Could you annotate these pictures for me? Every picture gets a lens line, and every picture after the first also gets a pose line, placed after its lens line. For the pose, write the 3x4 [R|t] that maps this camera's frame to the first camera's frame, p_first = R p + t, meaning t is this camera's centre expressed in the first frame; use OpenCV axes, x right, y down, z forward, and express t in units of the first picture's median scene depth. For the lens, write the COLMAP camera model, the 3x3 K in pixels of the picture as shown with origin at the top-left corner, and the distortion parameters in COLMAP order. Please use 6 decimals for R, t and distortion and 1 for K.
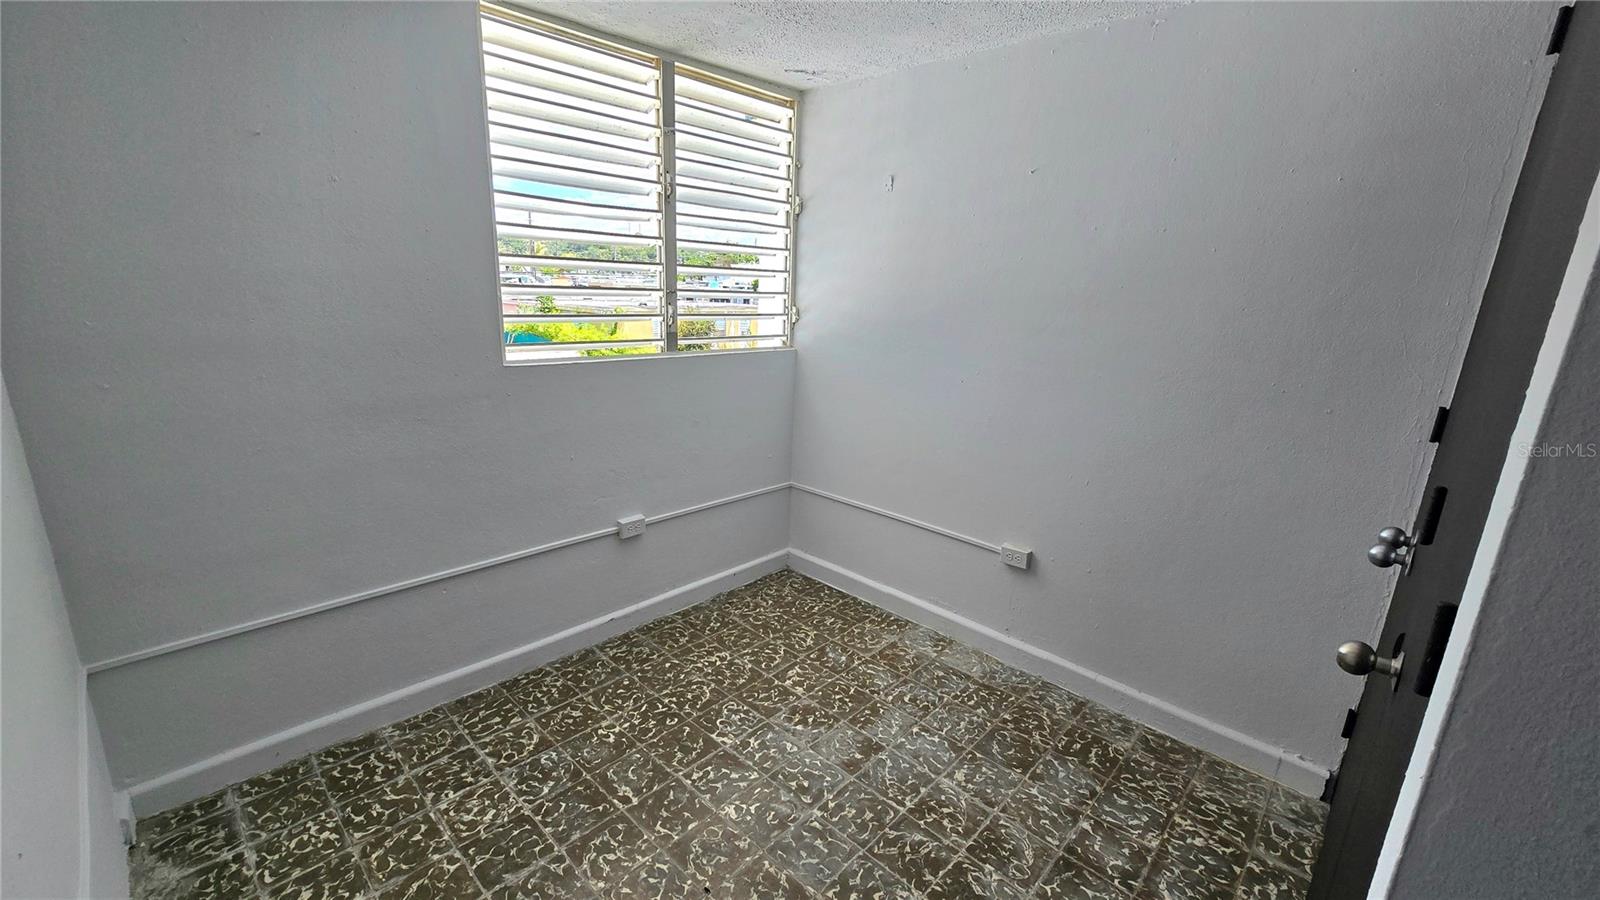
lens RADIAL K [[653.7, 0, 798.6], [0, 653.7, 451.7], [0, 0, 1]] dist [-0.006934, 0.000335]
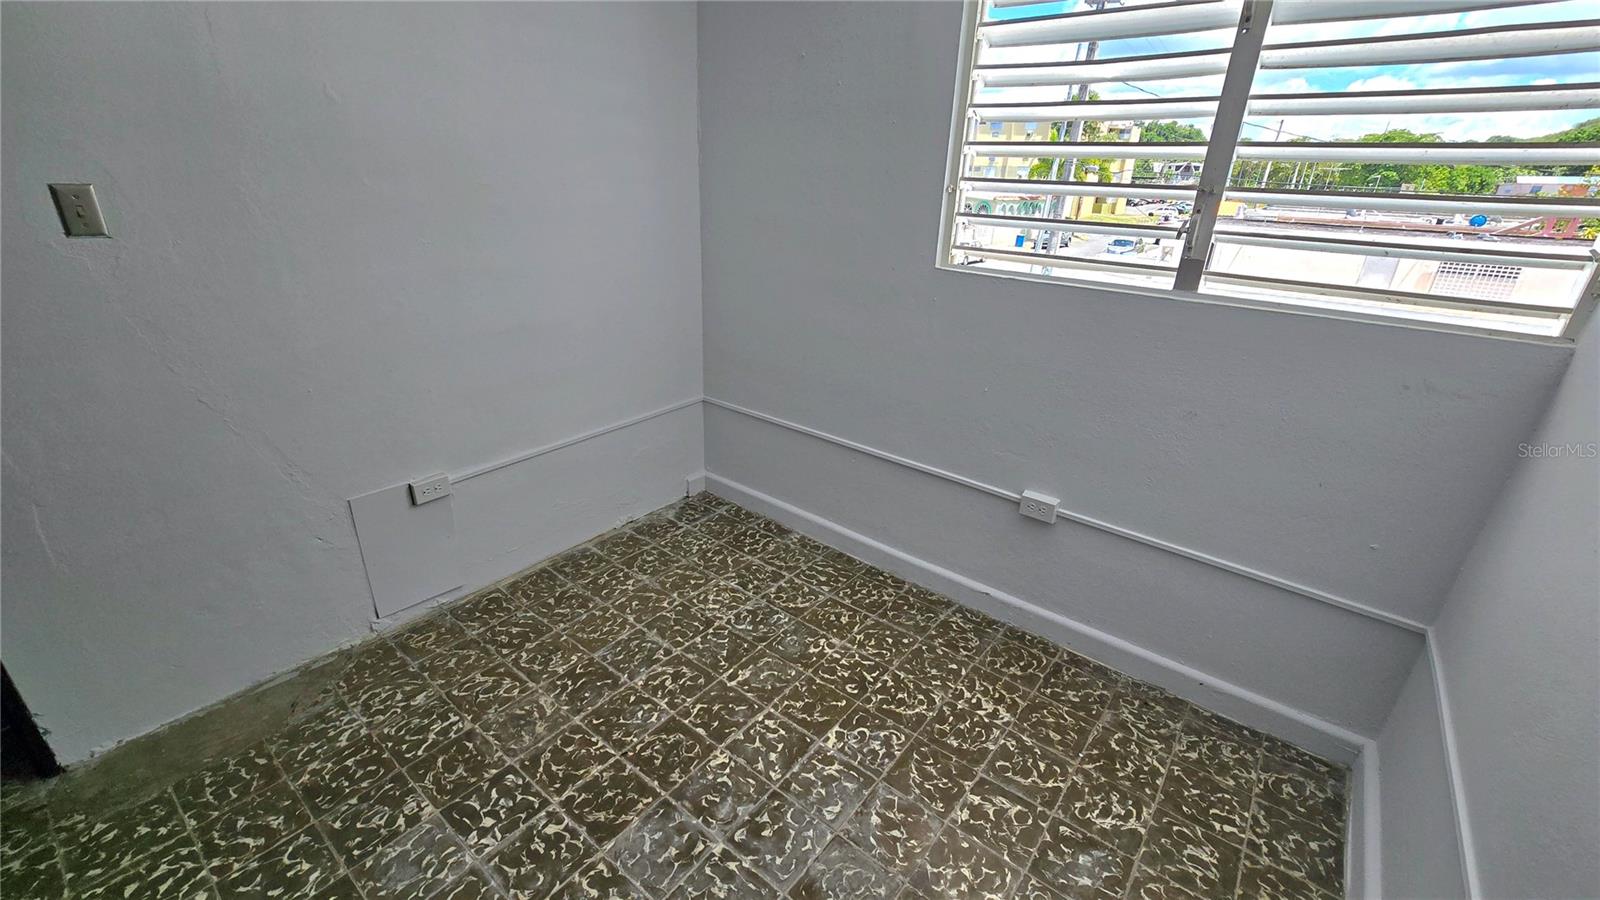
lens RADIAL K [[653.7, 0, 798.6], [0, 653.7, 451.7], [0, 0, 1]] dist [-0.006934, 0.000335]
pose [[0.088424, 0.356357, -0.930156, 0.536182], [-0.274969, 0.906262, 0.321063, -0.147762], [0.957378, 0.227374, 0.178123, 0.747809]]
